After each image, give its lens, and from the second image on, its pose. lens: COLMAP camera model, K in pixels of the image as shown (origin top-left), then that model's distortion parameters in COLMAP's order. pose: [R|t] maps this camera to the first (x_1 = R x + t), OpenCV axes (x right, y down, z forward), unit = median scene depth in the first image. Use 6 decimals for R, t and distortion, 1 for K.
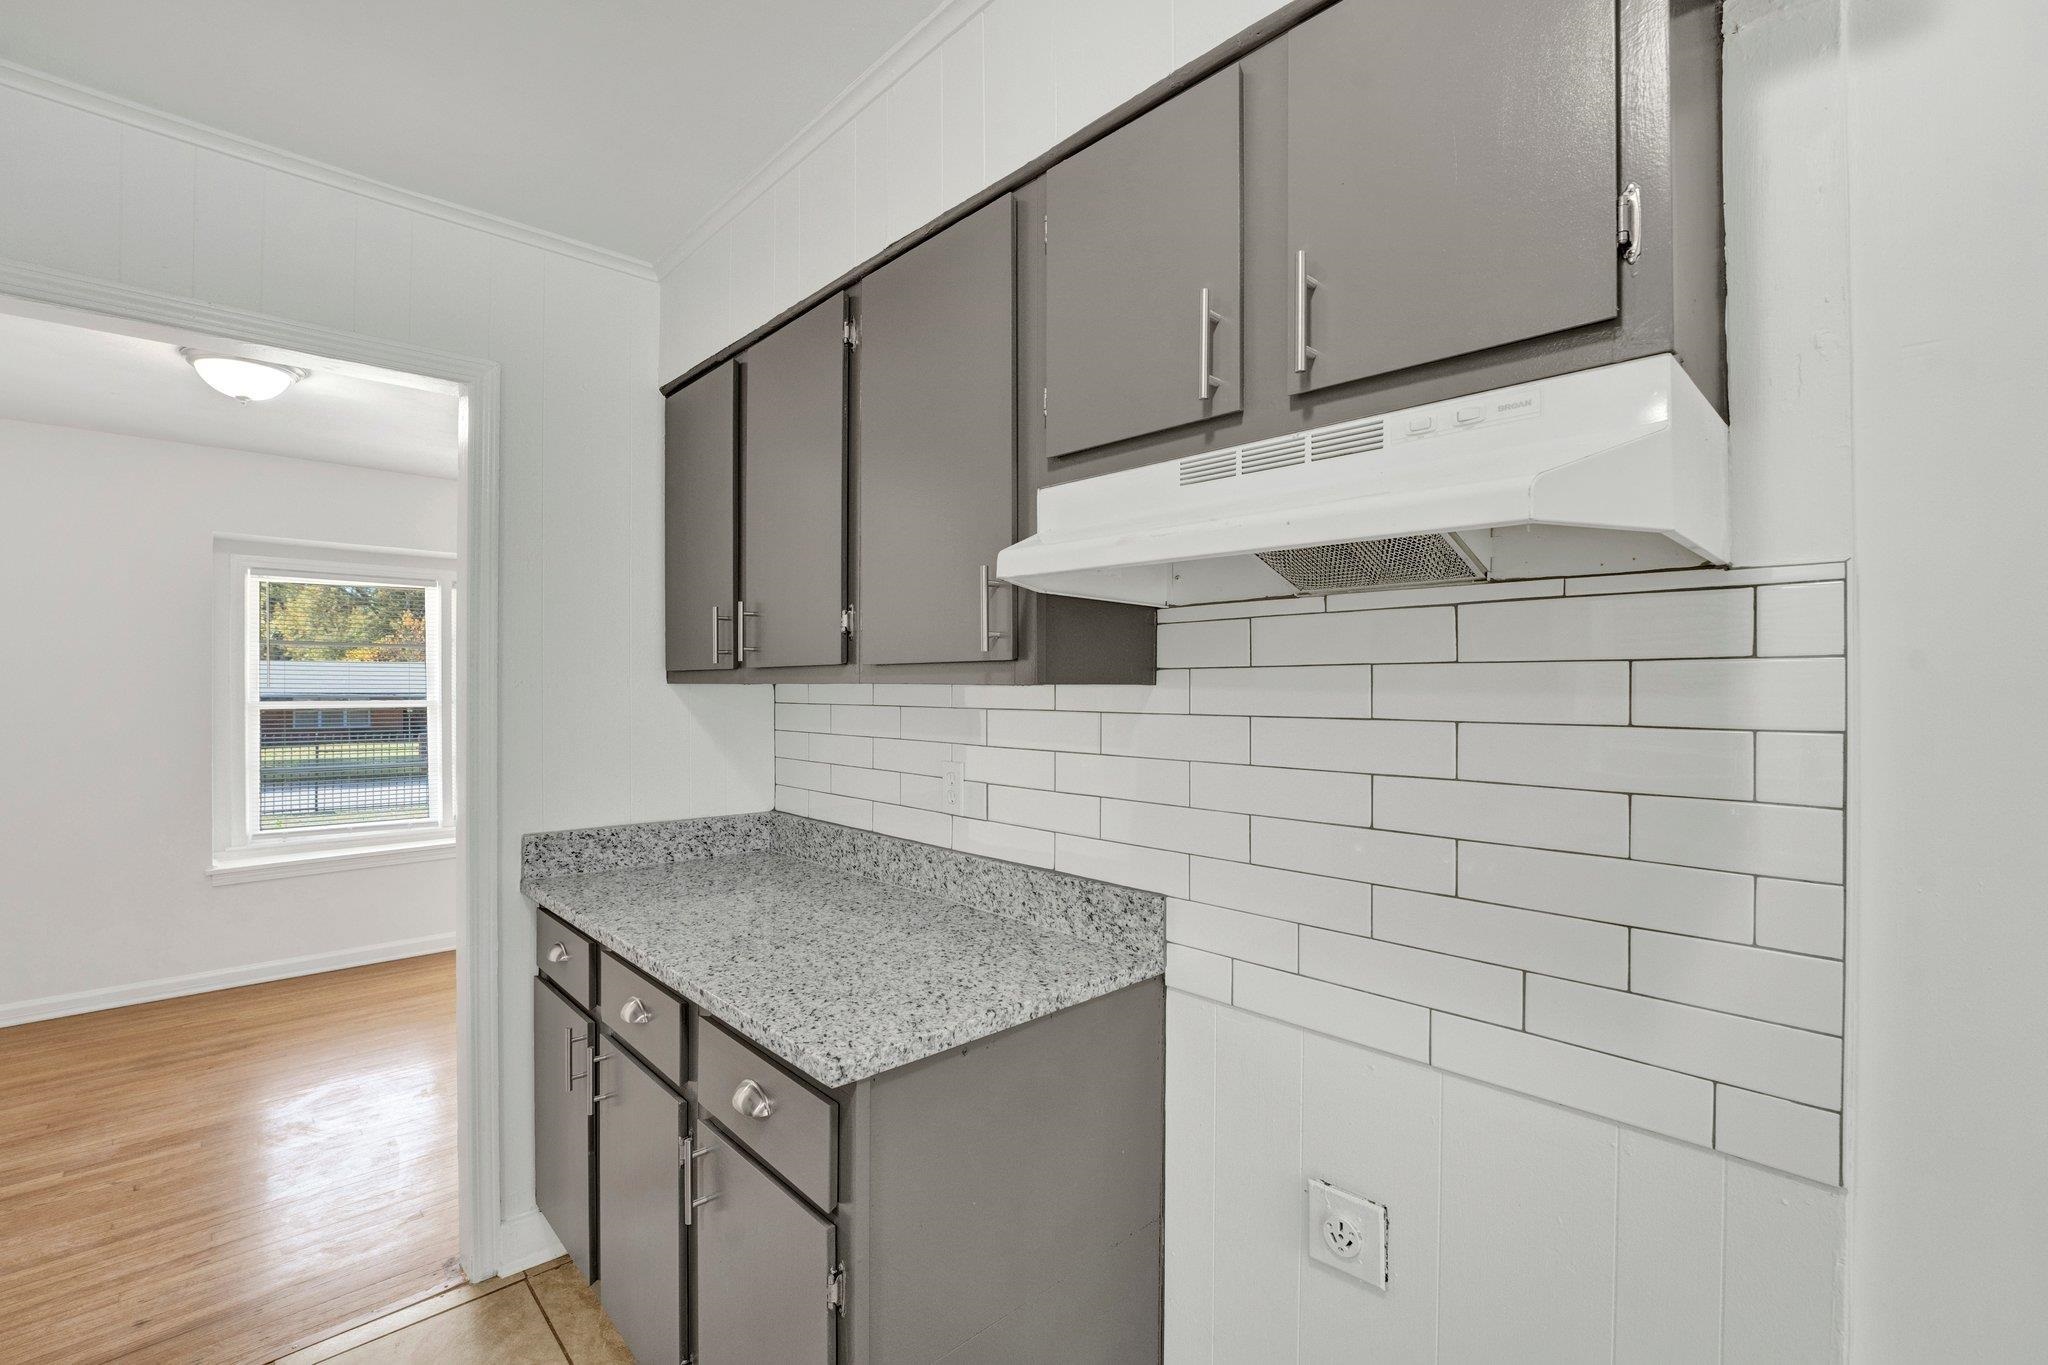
lens RADIAL K [[871.7, 0, 1025.4], [0, 871.7, 677.0], [0, 0, 1]] dist [-0.029325, 0.003857]
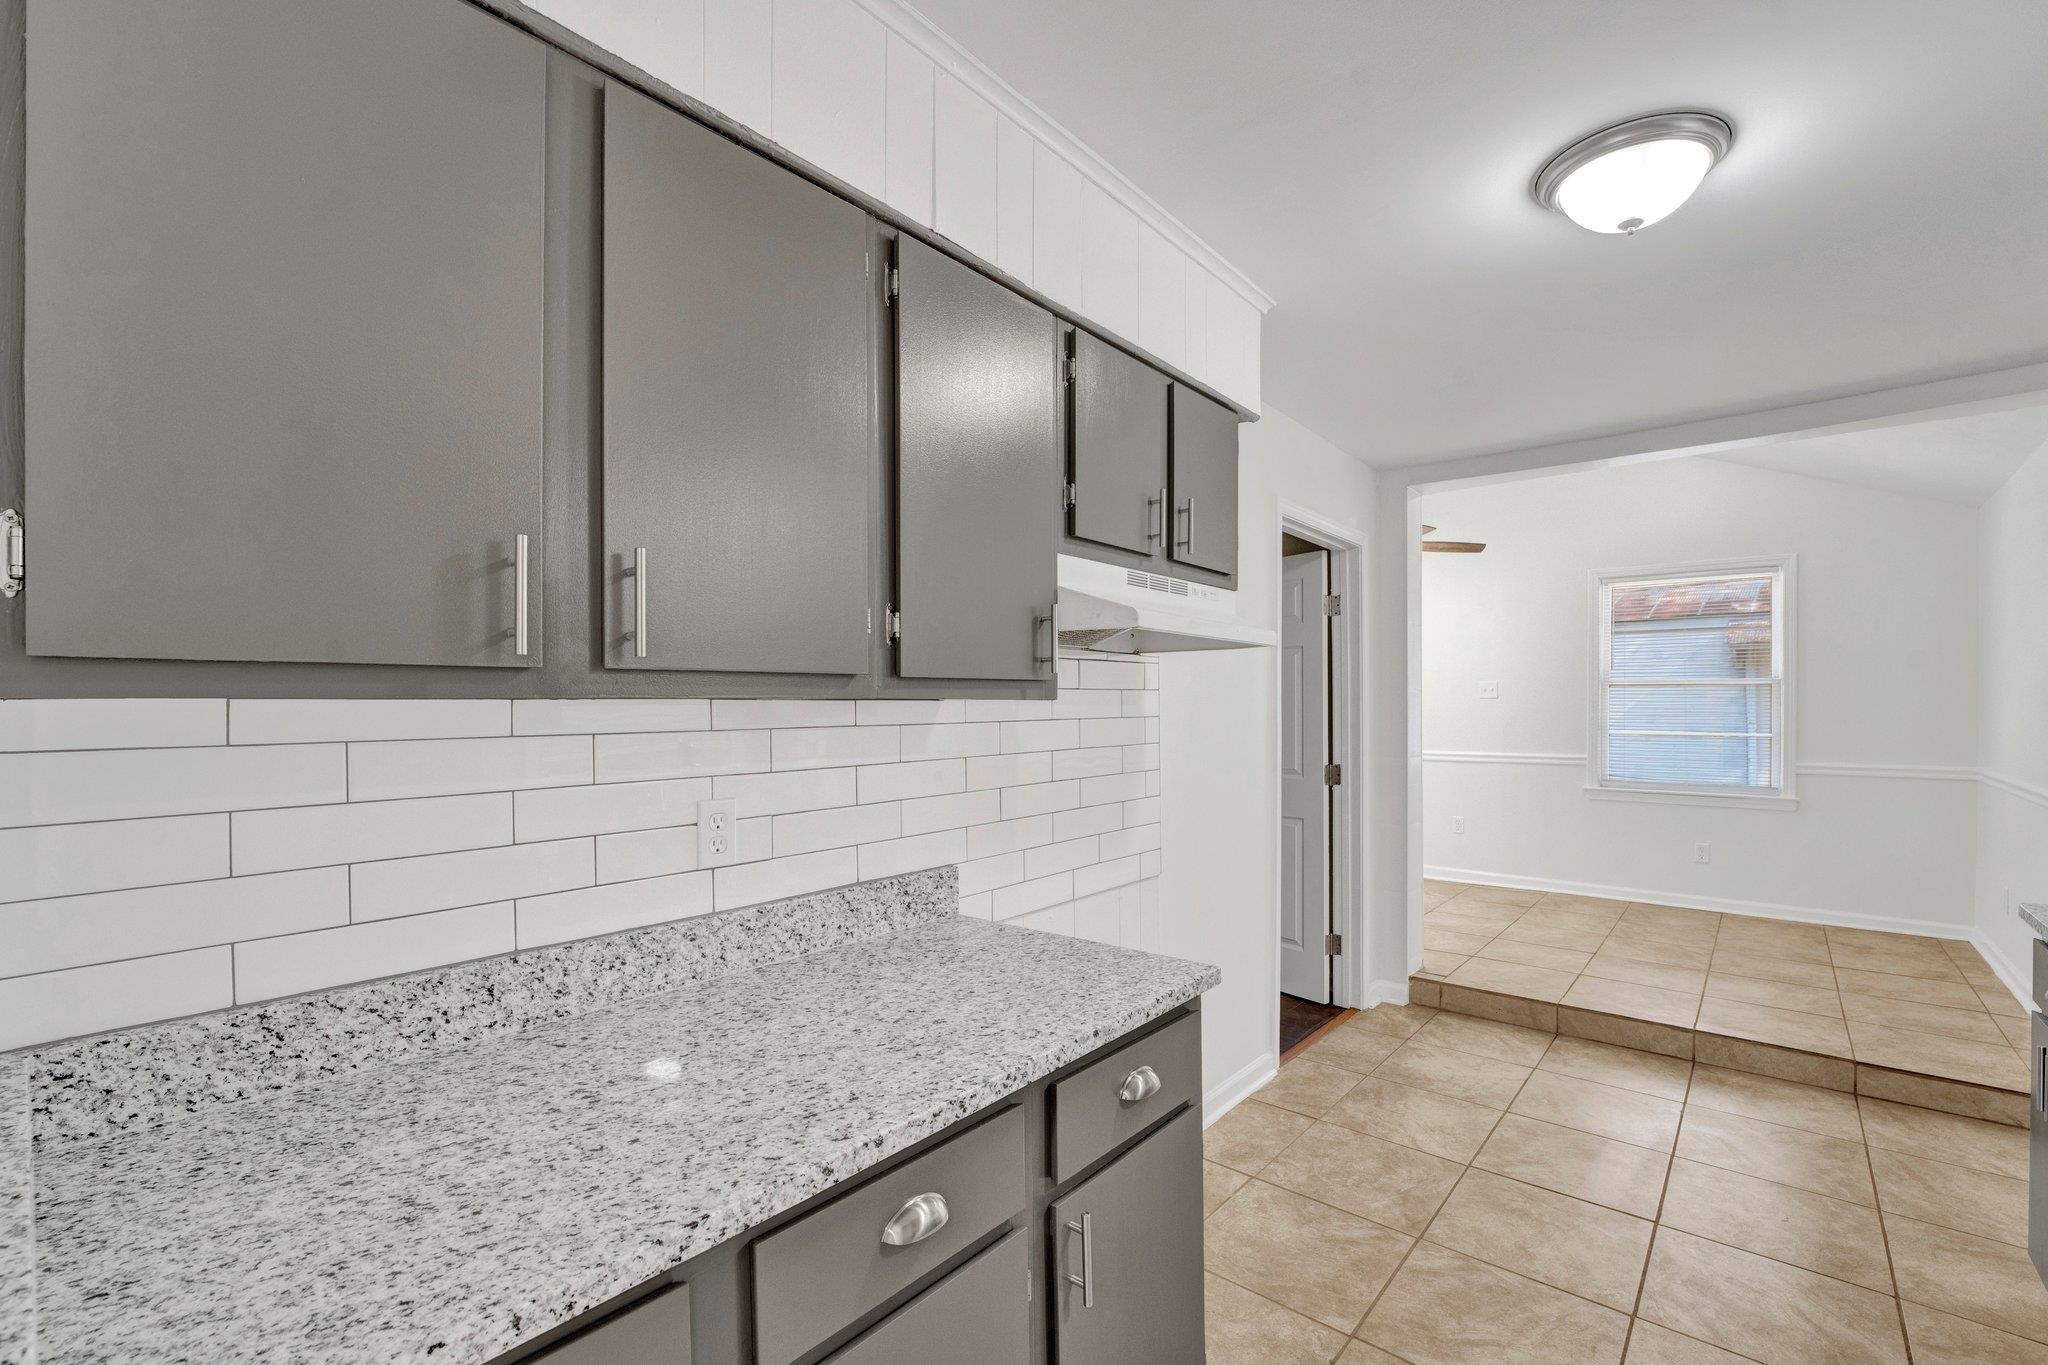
lens RADIAL K [[892.4, 0, 1010.6], [0, 892.4, 691.9], [0, 0, 1]] dist [-0.032572, 0.000326]
pose [[-0.099036, 0.006958, 0.995059, -1.106941], [-0.006277, 0.999951, -0.007617, 0.005848], [-0.995064, -0.007000, -0.098988, 1.000816]]
